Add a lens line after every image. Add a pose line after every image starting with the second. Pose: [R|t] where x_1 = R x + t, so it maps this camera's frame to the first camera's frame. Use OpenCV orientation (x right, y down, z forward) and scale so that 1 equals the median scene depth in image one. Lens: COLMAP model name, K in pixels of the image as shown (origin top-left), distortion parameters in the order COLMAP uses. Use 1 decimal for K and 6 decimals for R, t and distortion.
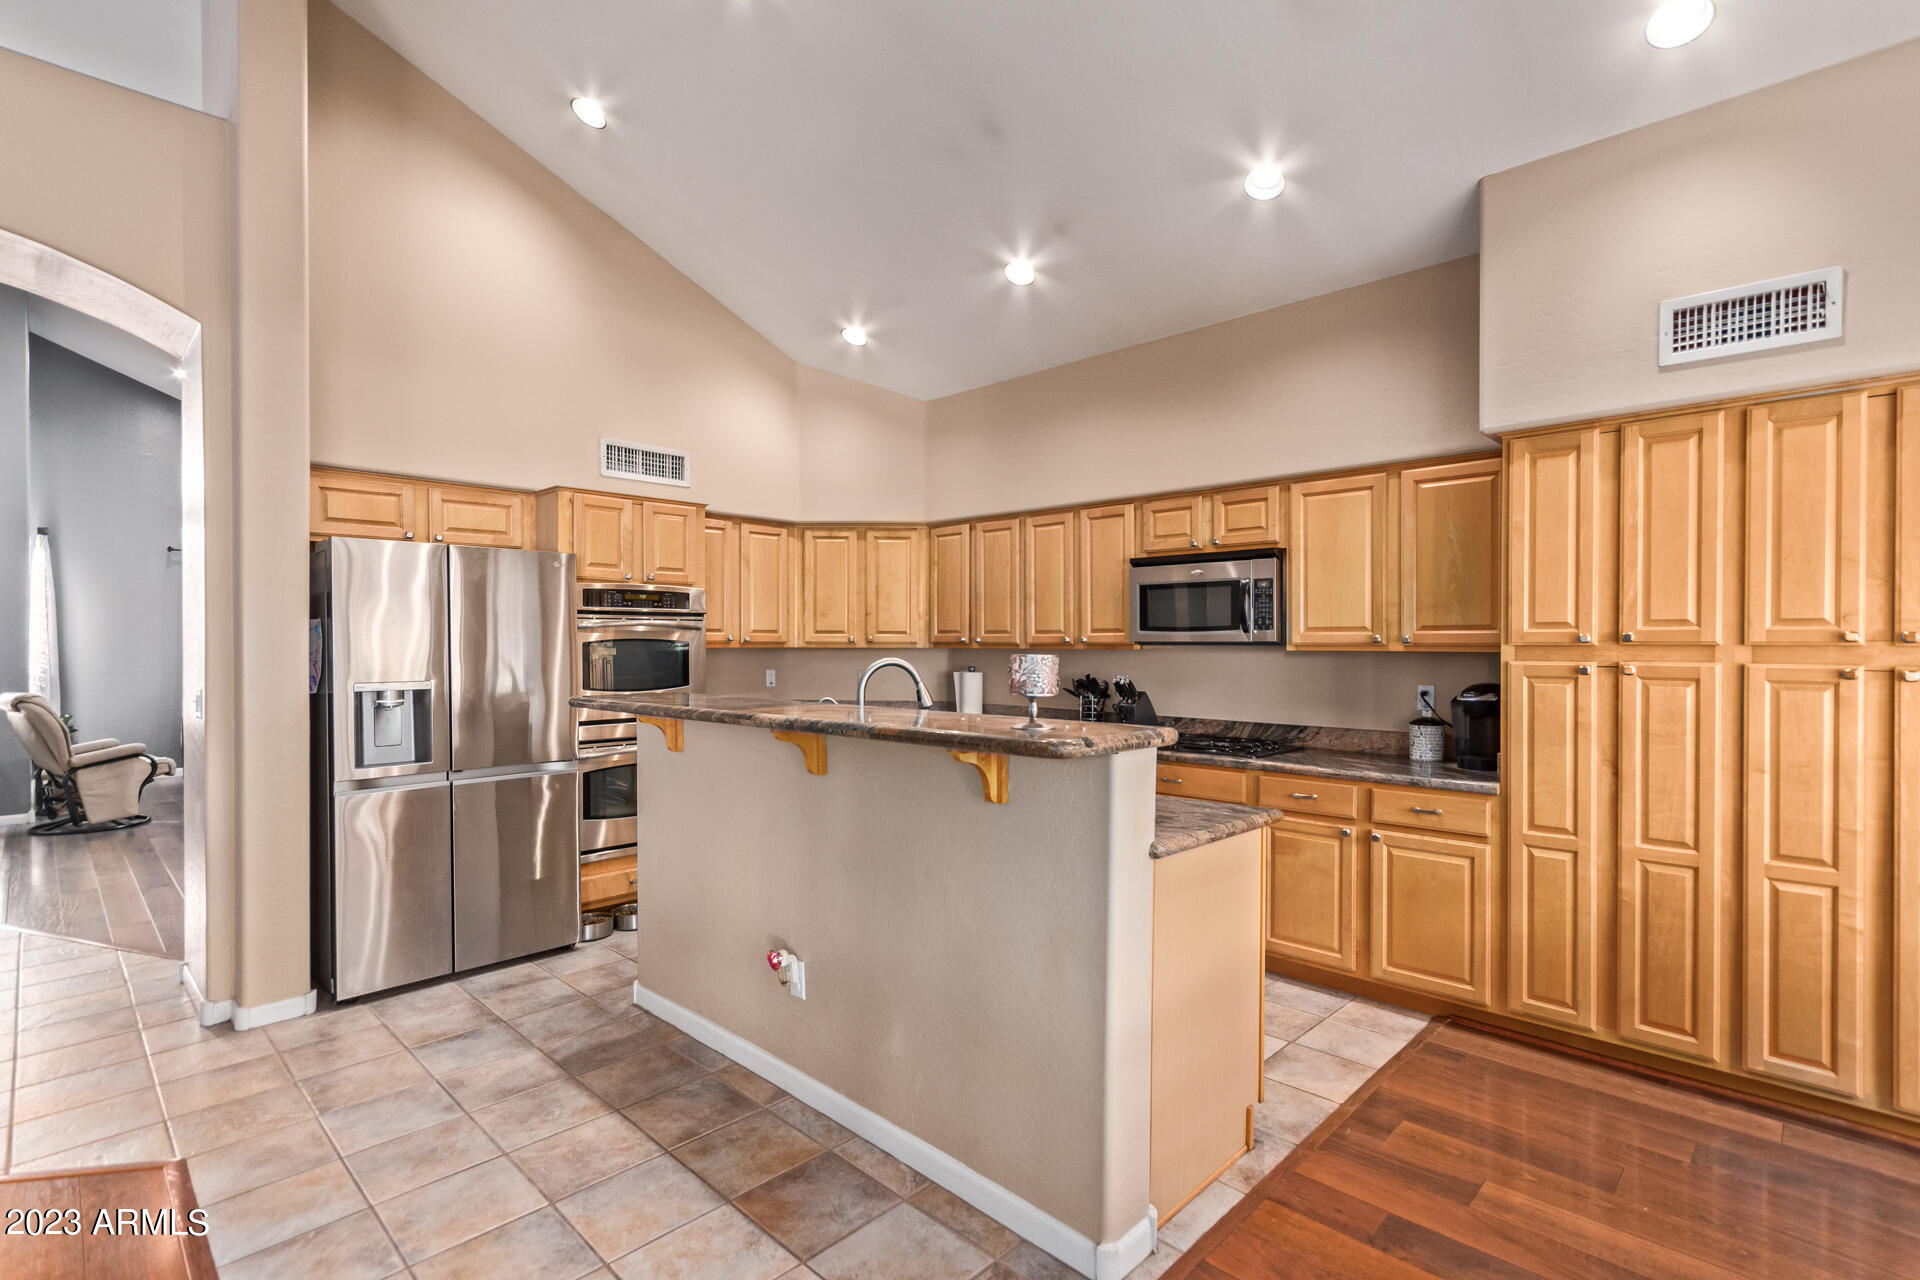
lens RADIAL K [[883.1, 0, 967.3], [0, 883.1, 648.5], [0, 0, 1]] dist [-0.000663, 0.000075]
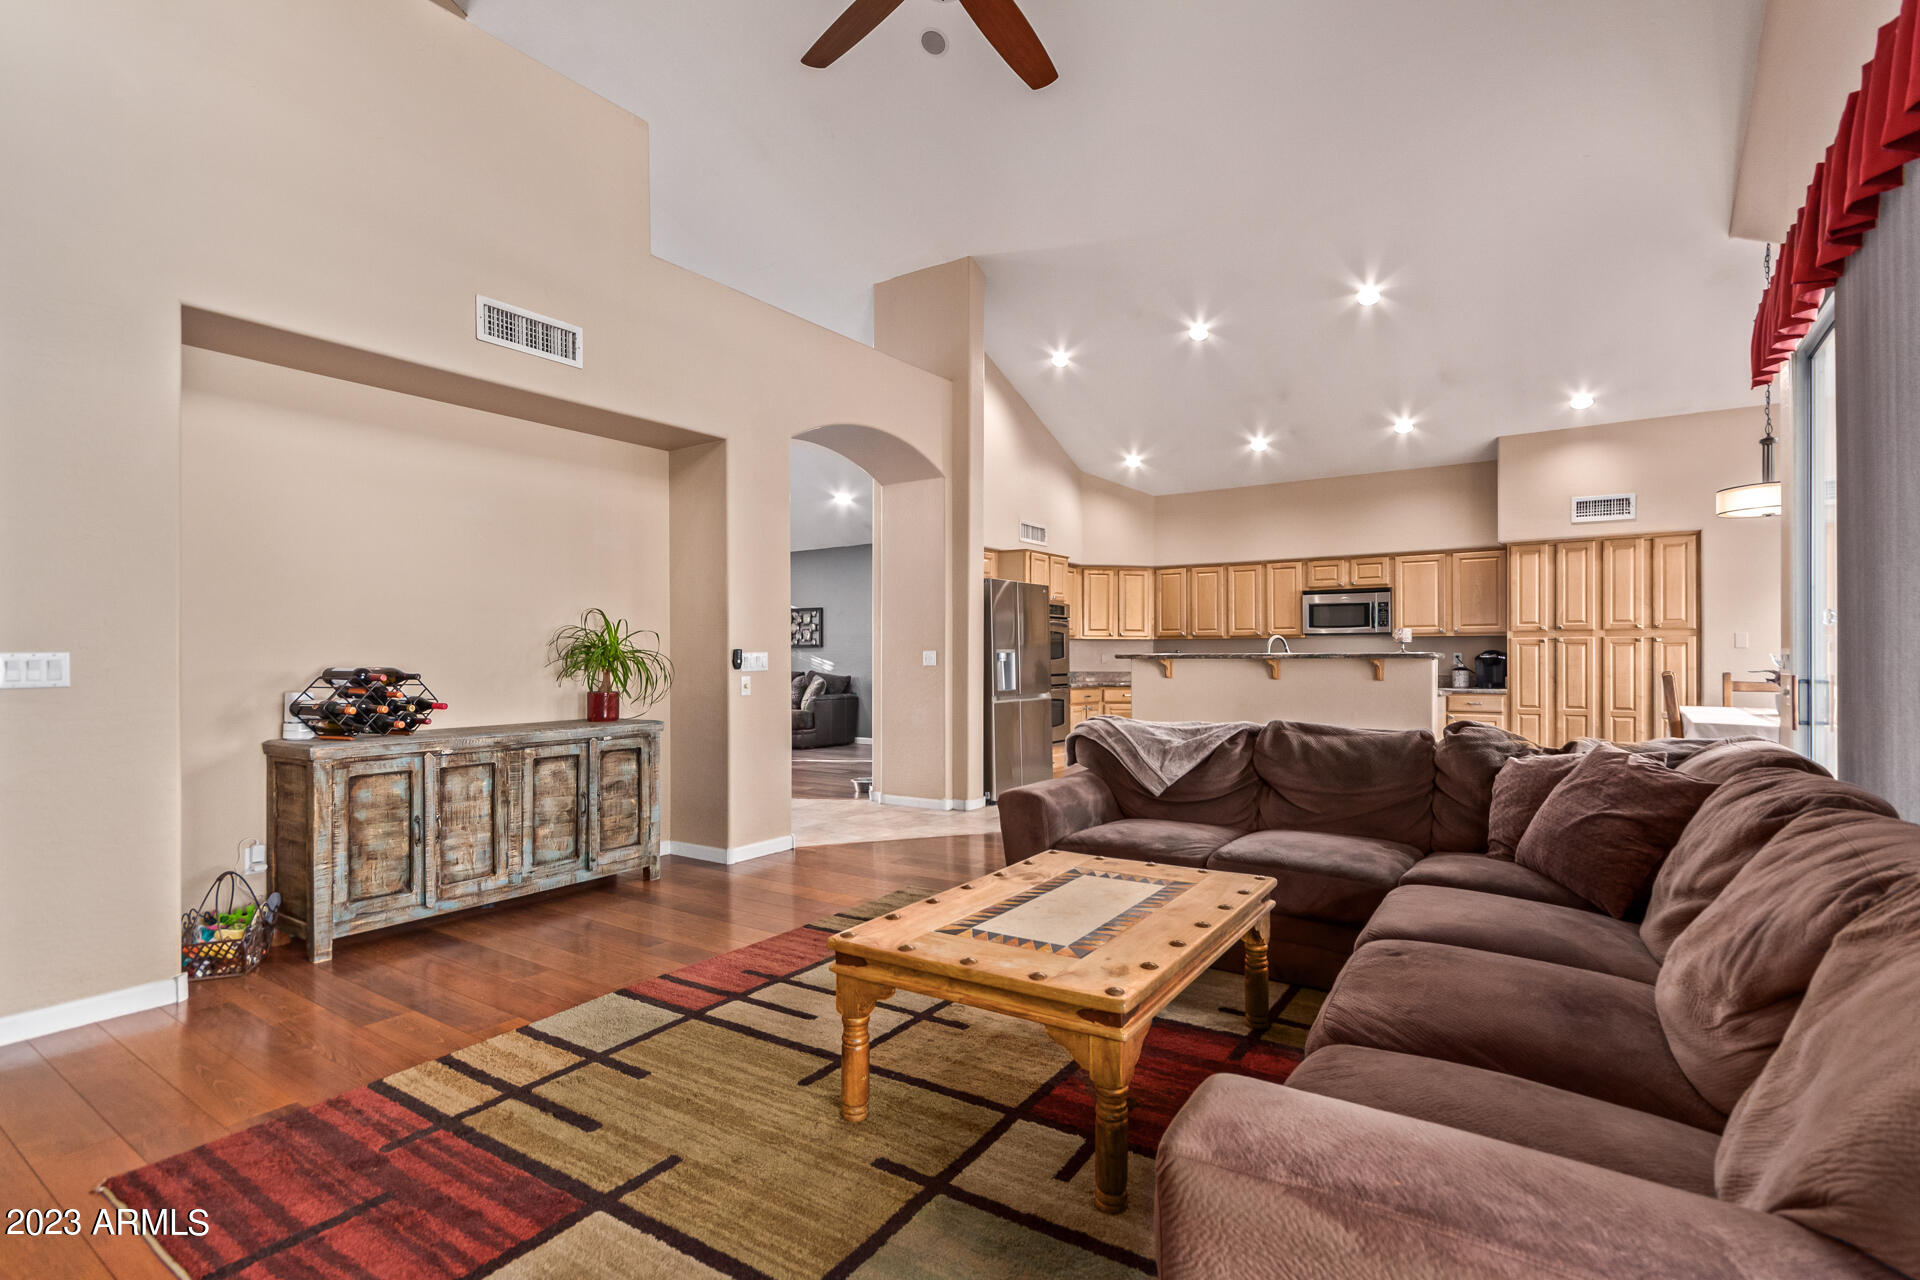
lens RADIAL K [[869.3, 0, 956.9], [0, 869.3, 654.6], [0, 0, 1]] dist [0.000275, 0.000058]
pose [[0.988825, 0.002928, 0.149055, -1.220617], [-0.001287, 0.999937, -0.011107, 0.086729], [-0.149078, 0.010792, 0.988767, -1.105616]]
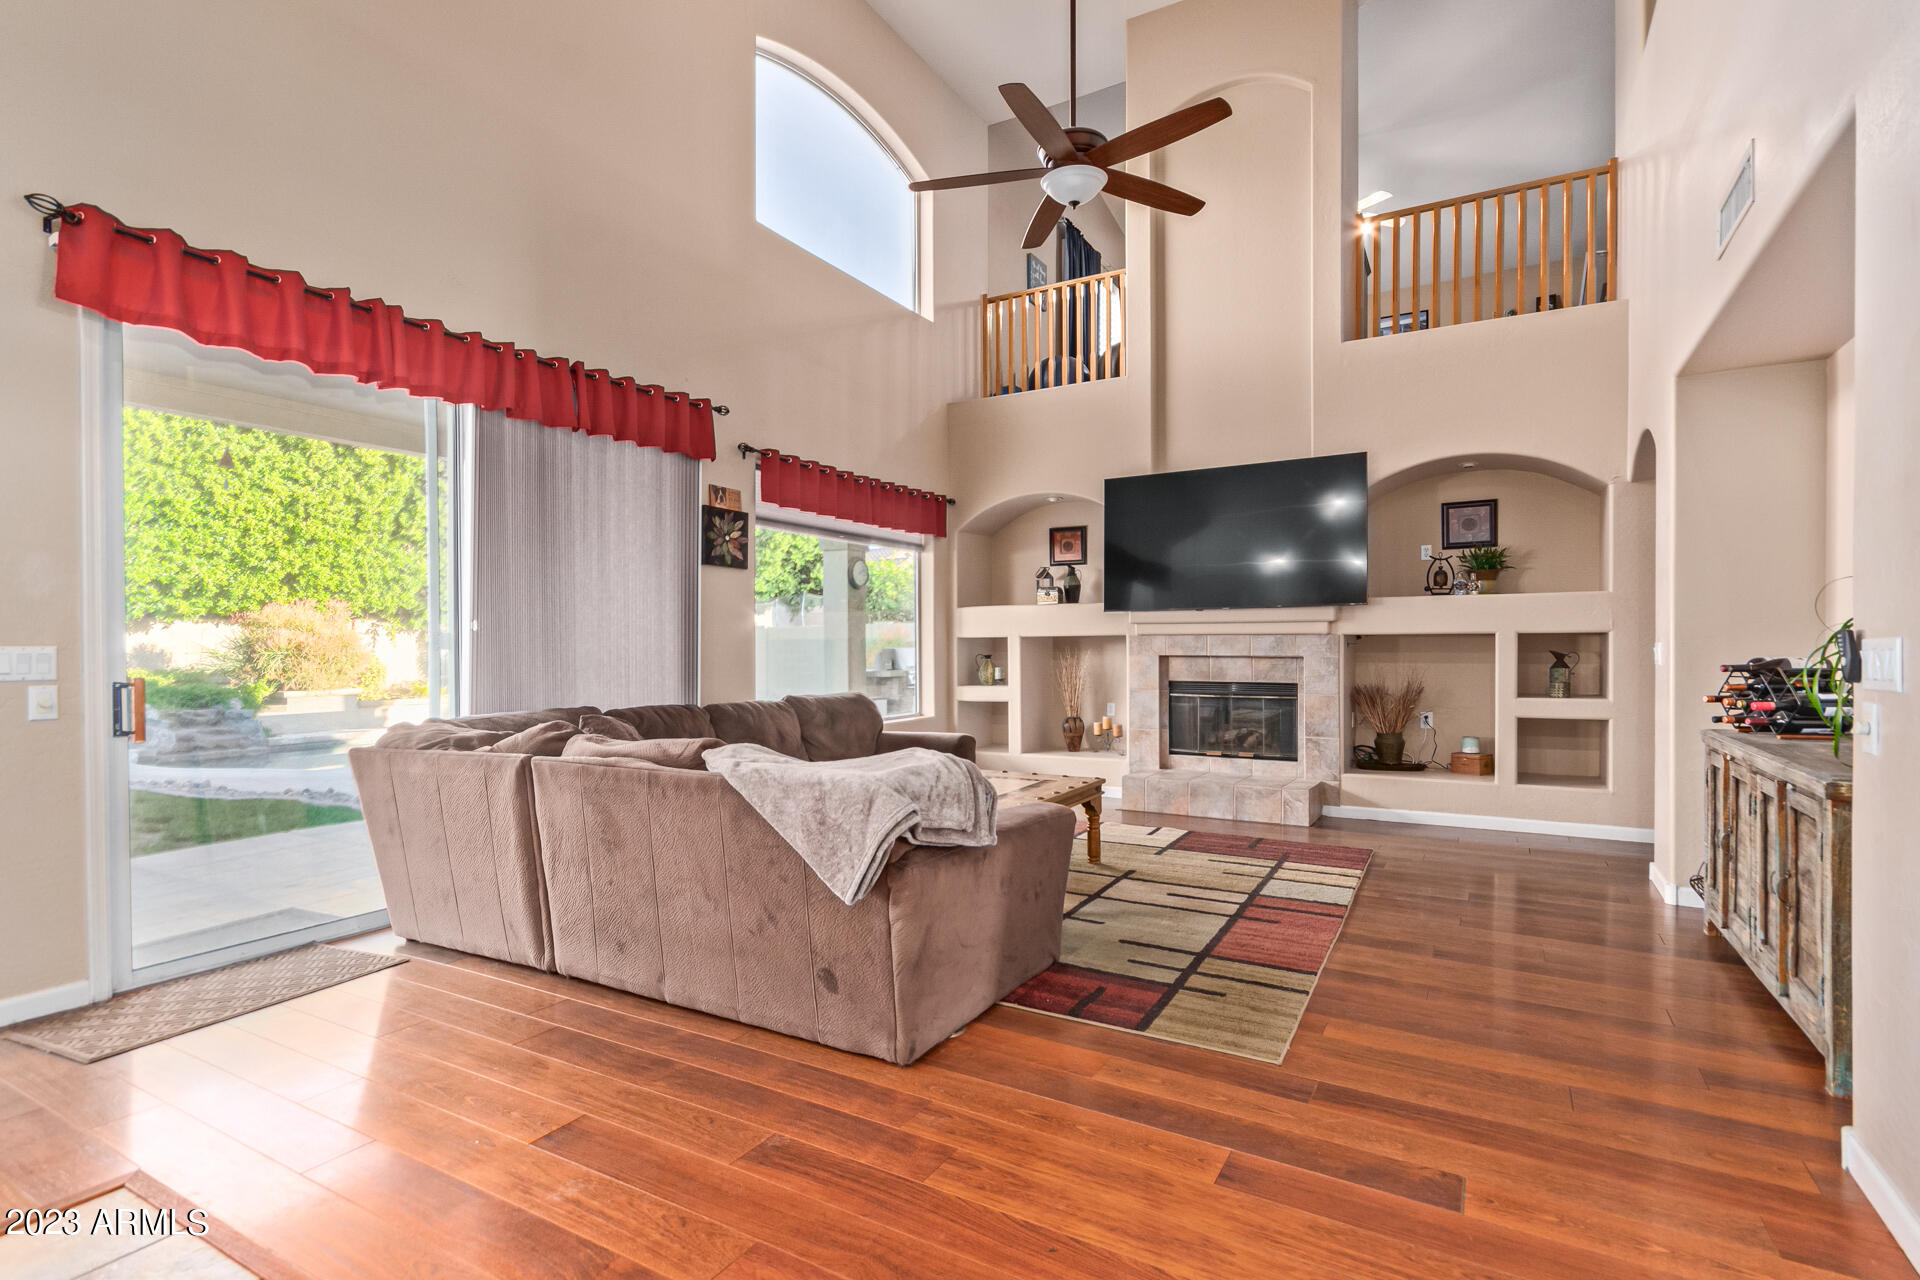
lens RADIAL K [[910.4, 0, 966.1], [0, 910.4, 647.4], [0, 0, 1]] dist [-0.000975, 0.000195]
pose [[-0.968304, 0.007245, -0.249671, -0.581496], [0.004063, 0.999904, 0.013261, 0.060339], [0.249743, 0.011826, -0.968240, 1.104717]]
